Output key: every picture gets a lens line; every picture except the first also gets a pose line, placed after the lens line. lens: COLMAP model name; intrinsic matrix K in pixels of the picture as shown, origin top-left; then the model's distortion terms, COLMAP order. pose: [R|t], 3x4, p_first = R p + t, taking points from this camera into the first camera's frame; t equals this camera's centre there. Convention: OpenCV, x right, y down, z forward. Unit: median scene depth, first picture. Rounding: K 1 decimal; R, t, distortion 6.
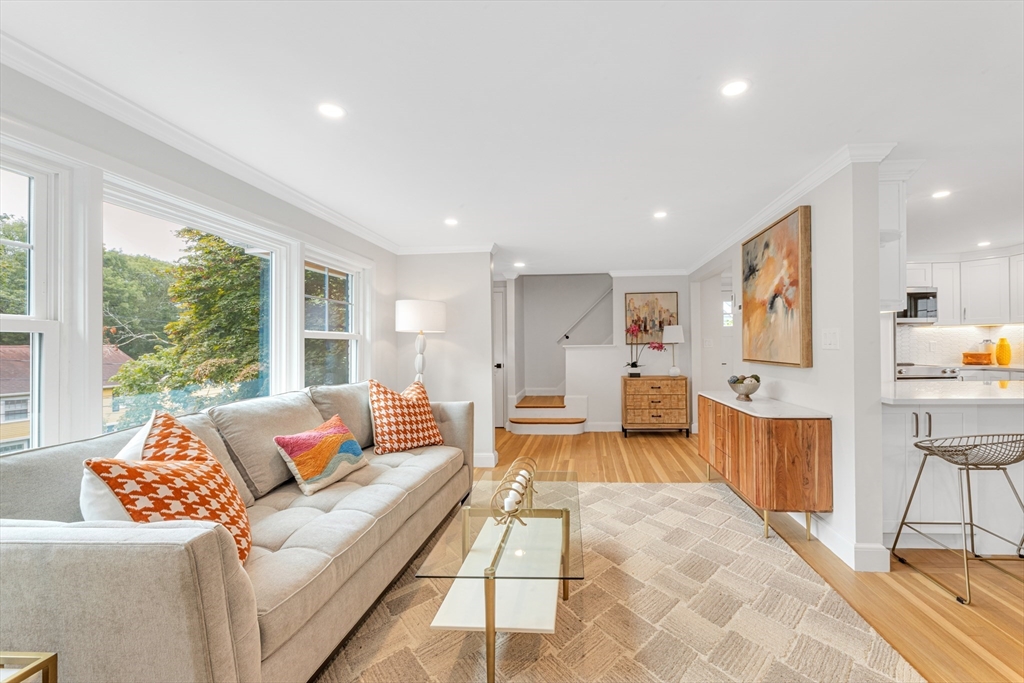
lens RADIAL K [[424.6, 0, 557.2], [0, 424.6, 345.7], [0, 0, 1]] dist [0.001403, -0.000066]
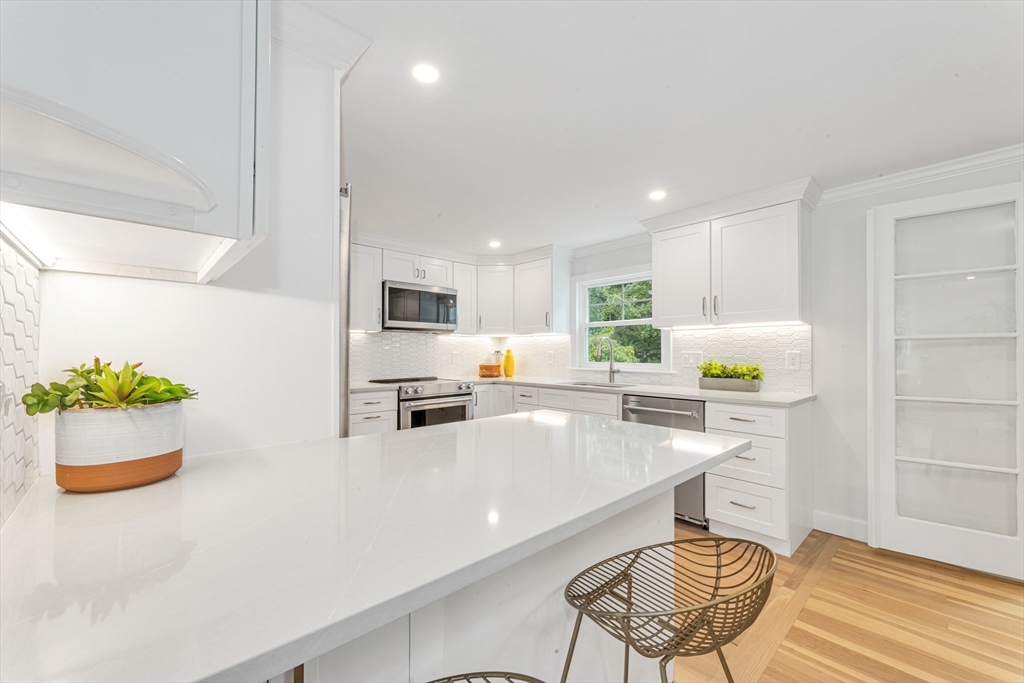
lens RADIAL K [[407.3, 0, 522.4], [0, 407.3, 346.7], [0, 0, 1]] dist [-0.000087, -0.000065]
pose [[0.669105, 0.023049, 0.742811, 0.362390], [-0.010084, 0.999708, -0.021938, -0.003768], [-0.743100, 0.007189, 0.669142, 0.339835]]
